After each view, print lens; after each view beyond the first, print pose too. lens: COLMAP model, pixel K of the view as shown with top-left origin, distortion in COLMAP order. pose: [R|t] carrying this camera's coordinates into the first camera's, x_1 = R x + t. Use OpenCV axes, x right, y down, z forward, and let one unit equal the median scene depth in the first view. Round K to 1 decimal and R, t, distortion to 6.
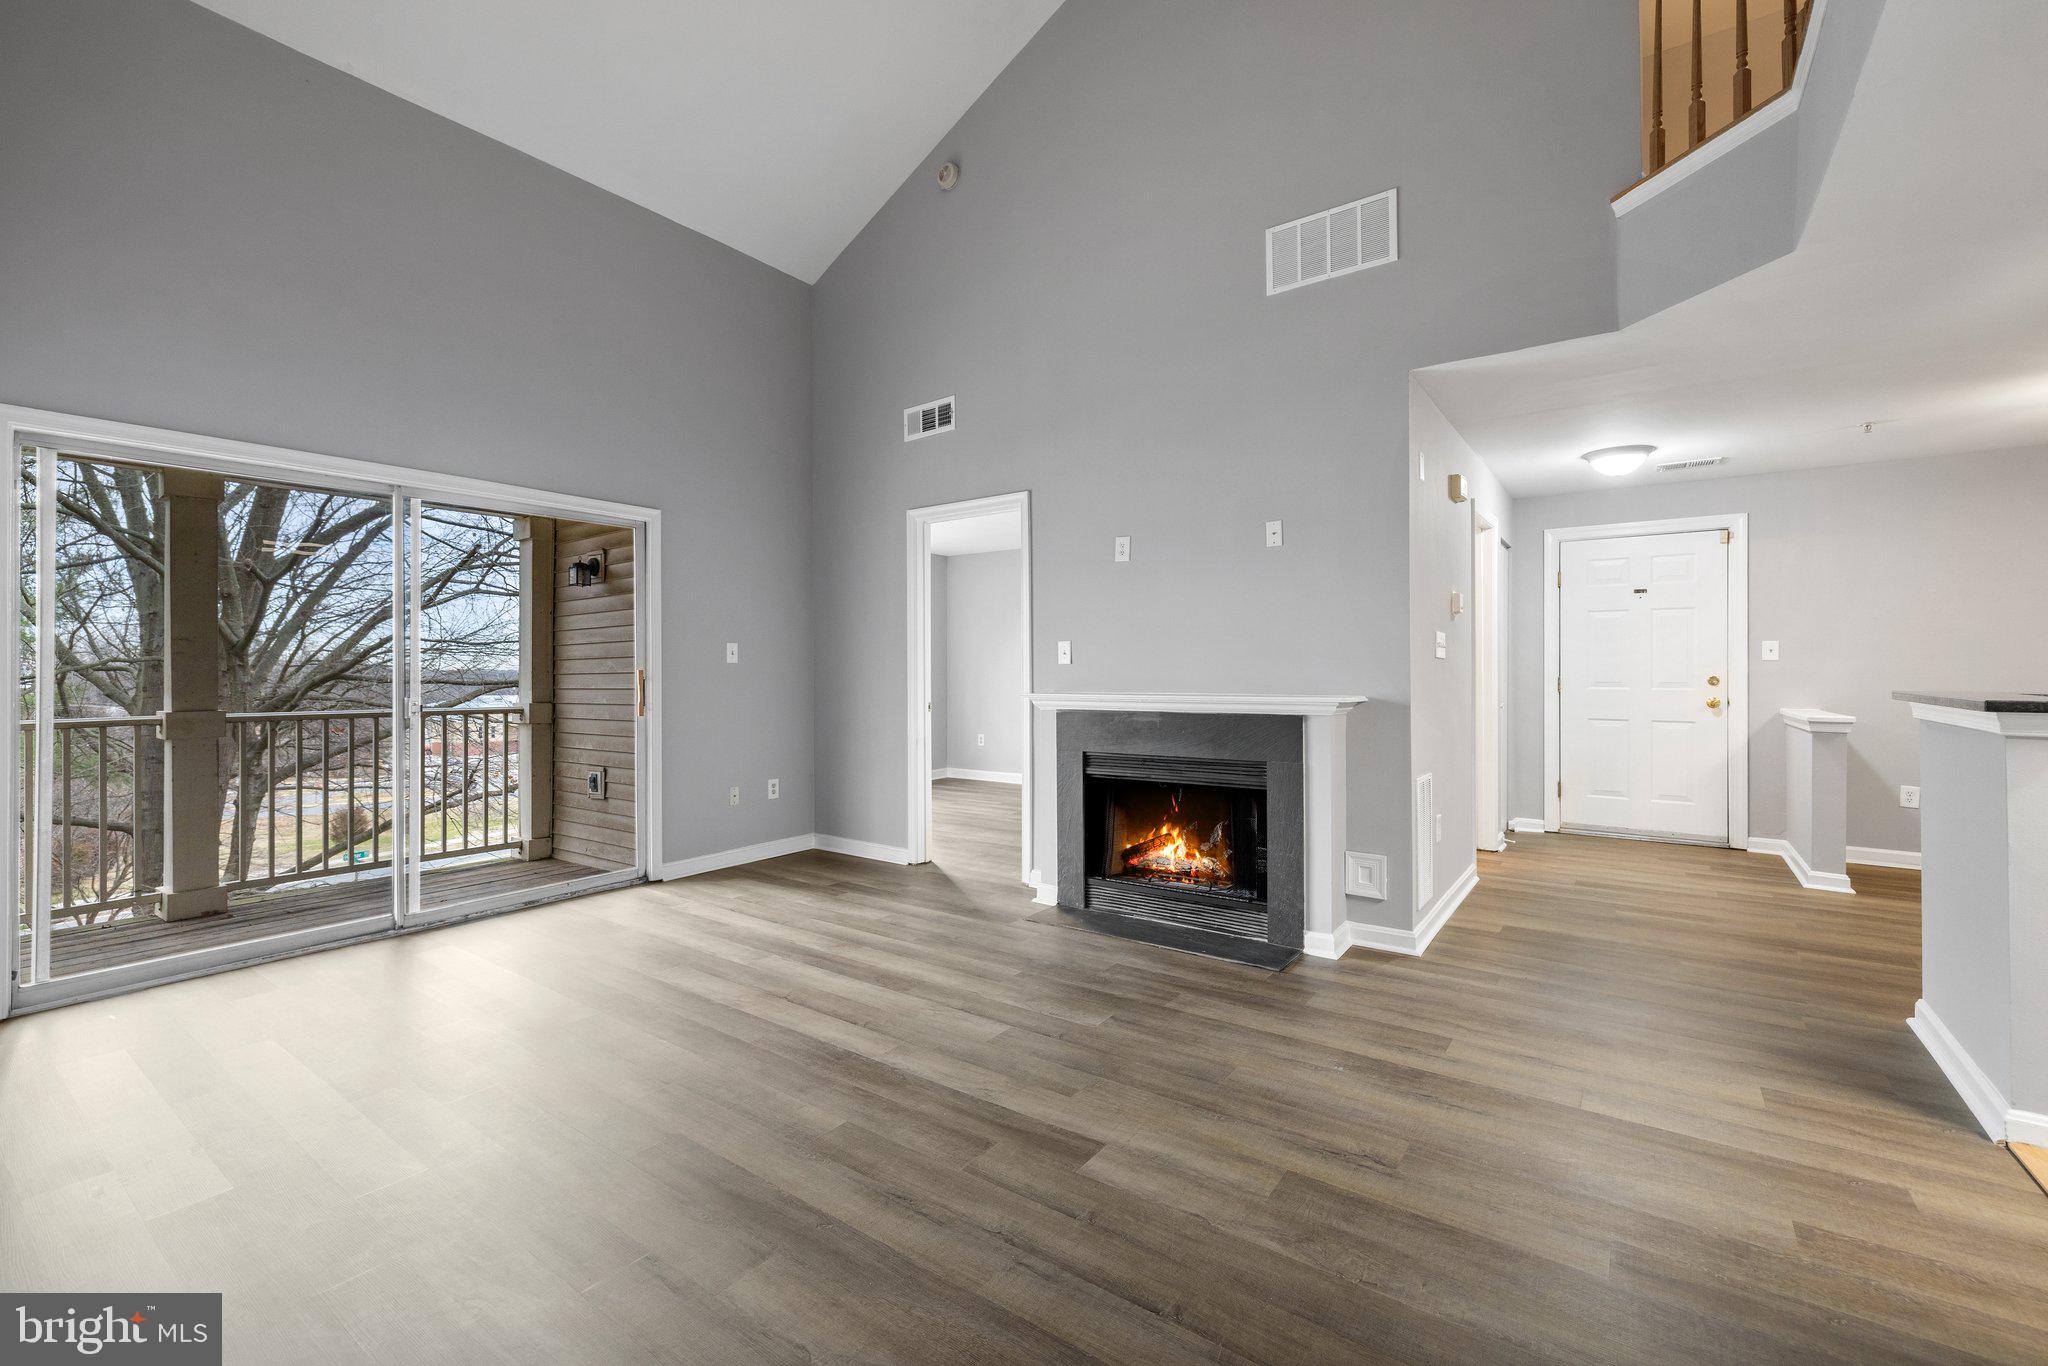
lens RADIAL K [[874.7, 0, 990.3], [0, 874.7, 672.6], [0, 0, 1]] dist [-0.002823, -0.000037]
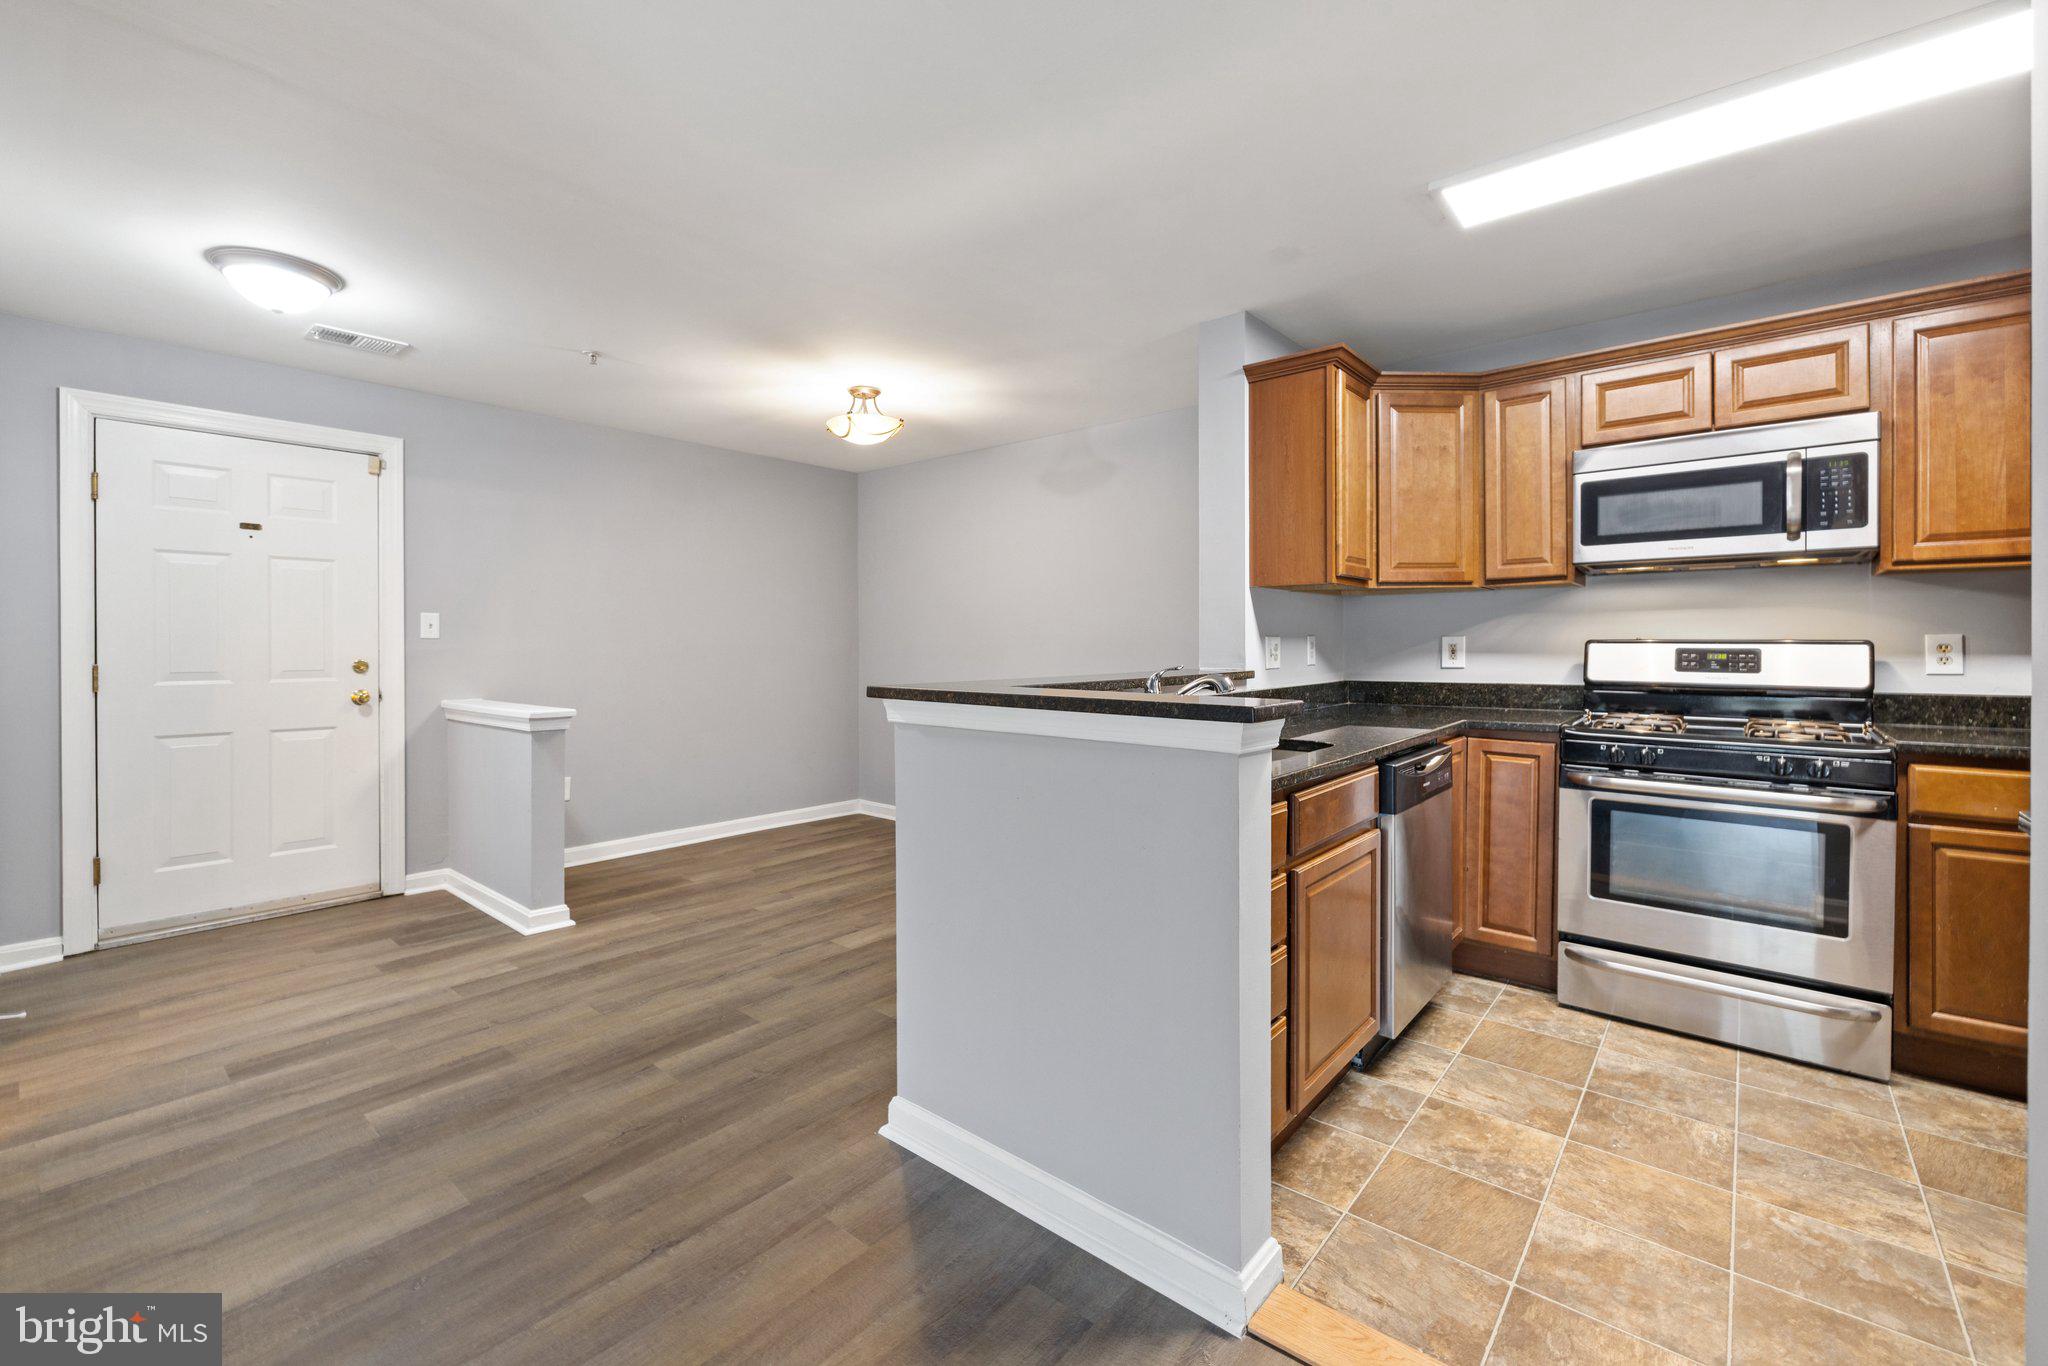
lens RADIAL K [[861.9, 0, 997.6], [0, 861.9, 646.9], [0, 0, 1]] dist [-0.001074, -0.000053]
pose [[0.073707, -0.002672, 0.997276, 0.242235], [0.003957, 0.999989, 0.002387, -0.008476], [-0.997272, 0.003770, 0.073717, 0.613707]]
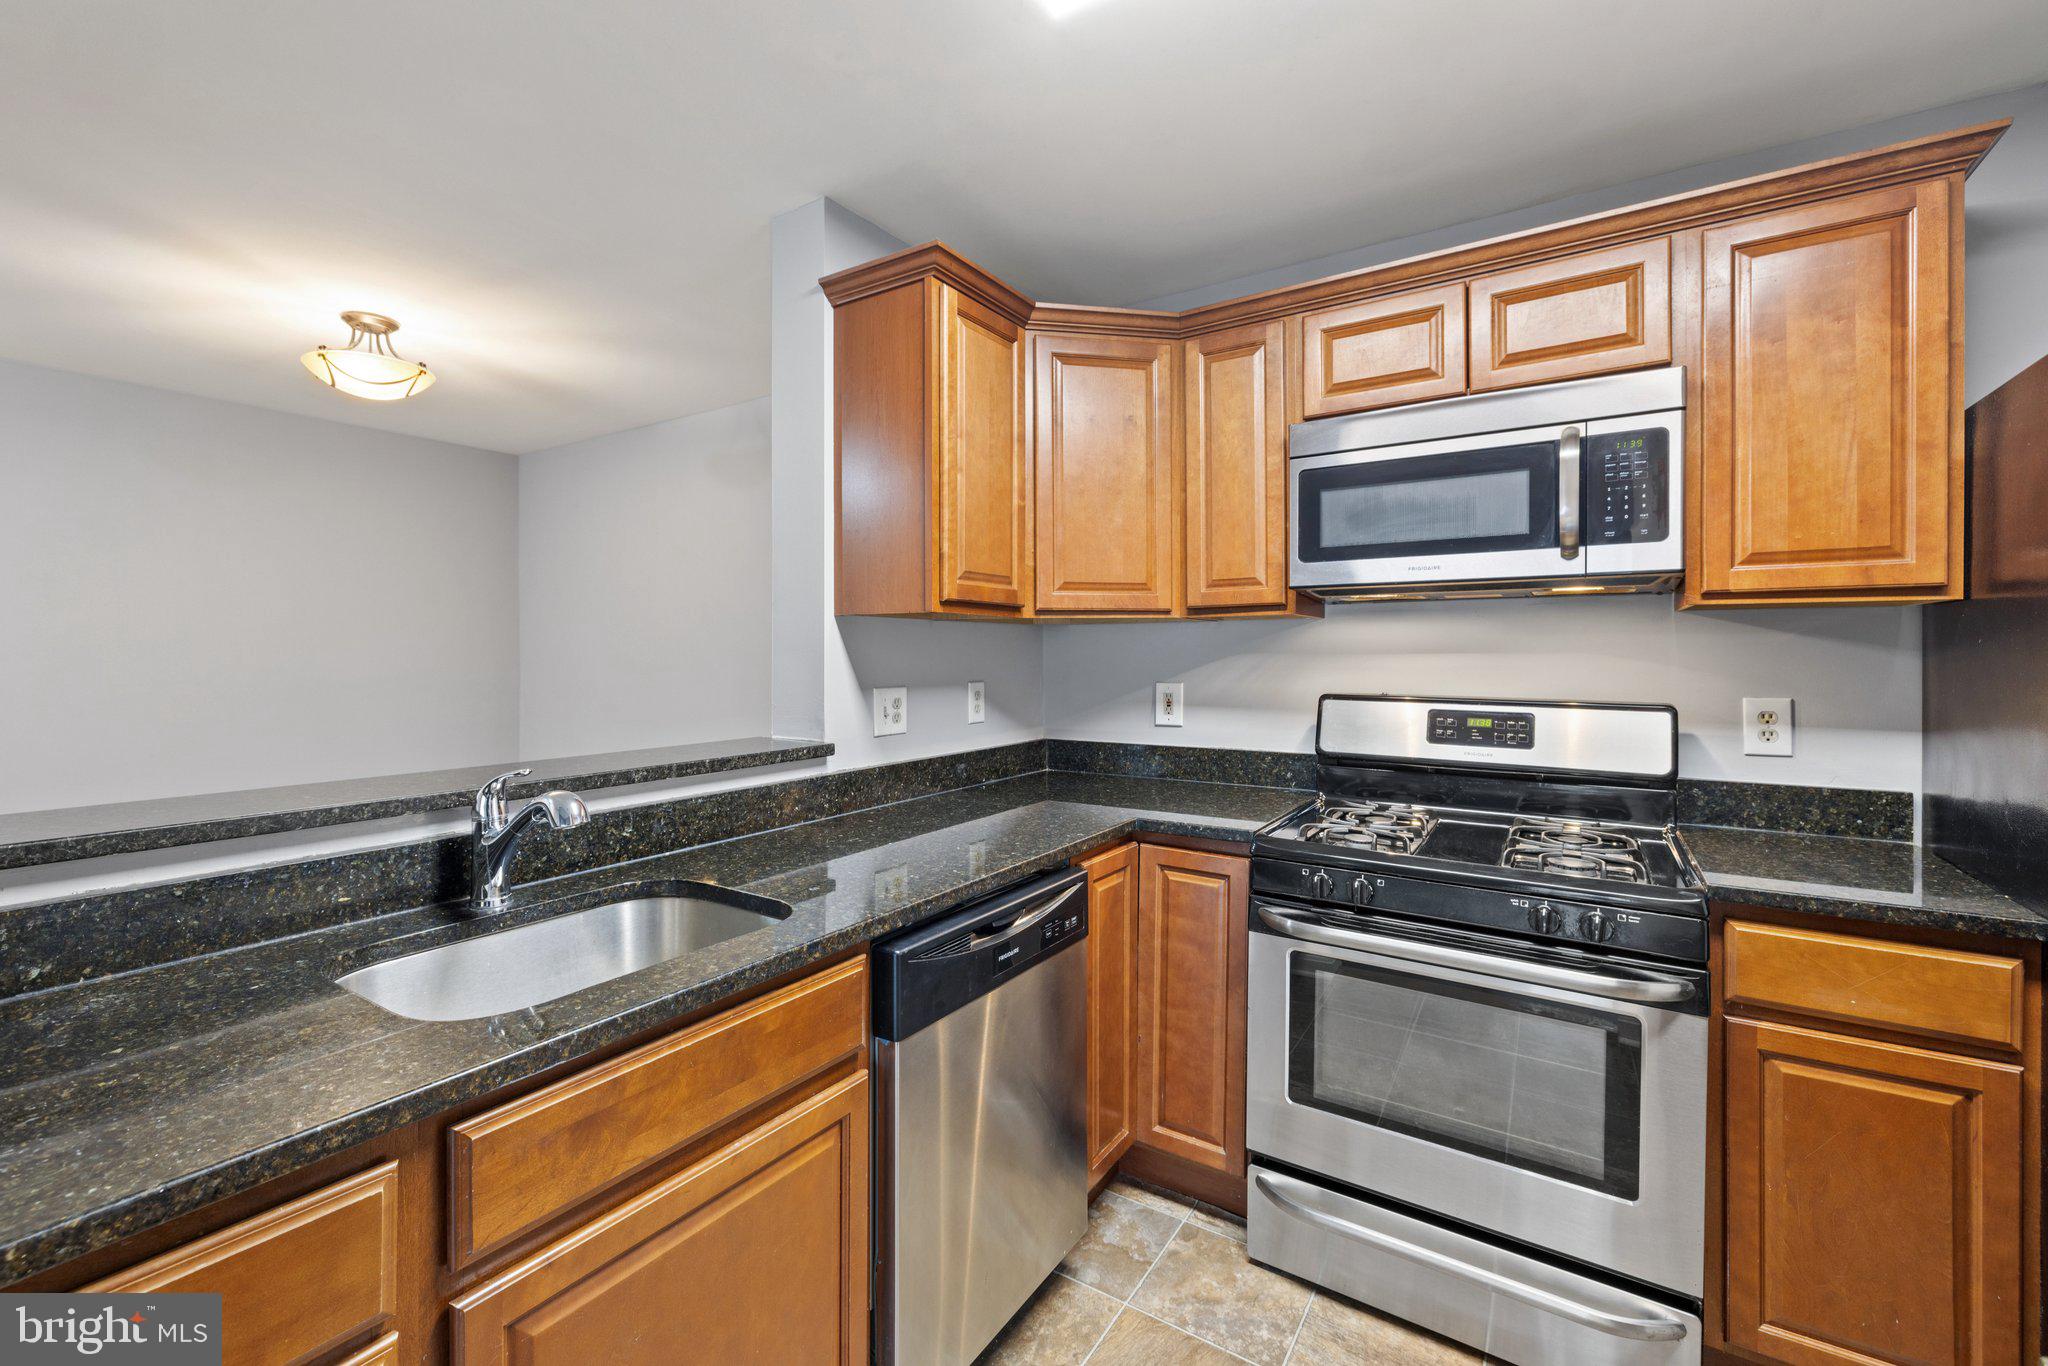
lens RADIAL K [[869.3, 0, 1000.4], [0, 869.3, 652.8], [0, 0, 1]] dist [-0.000966, 0.000298]
pose [[-0.053173, 0.003076, 0.998581, 0.519077], [-0.000610, 0.999995, -0.003113, -0.036697], [-0.998585, -0.000775, -0.053170, 0.366496]]
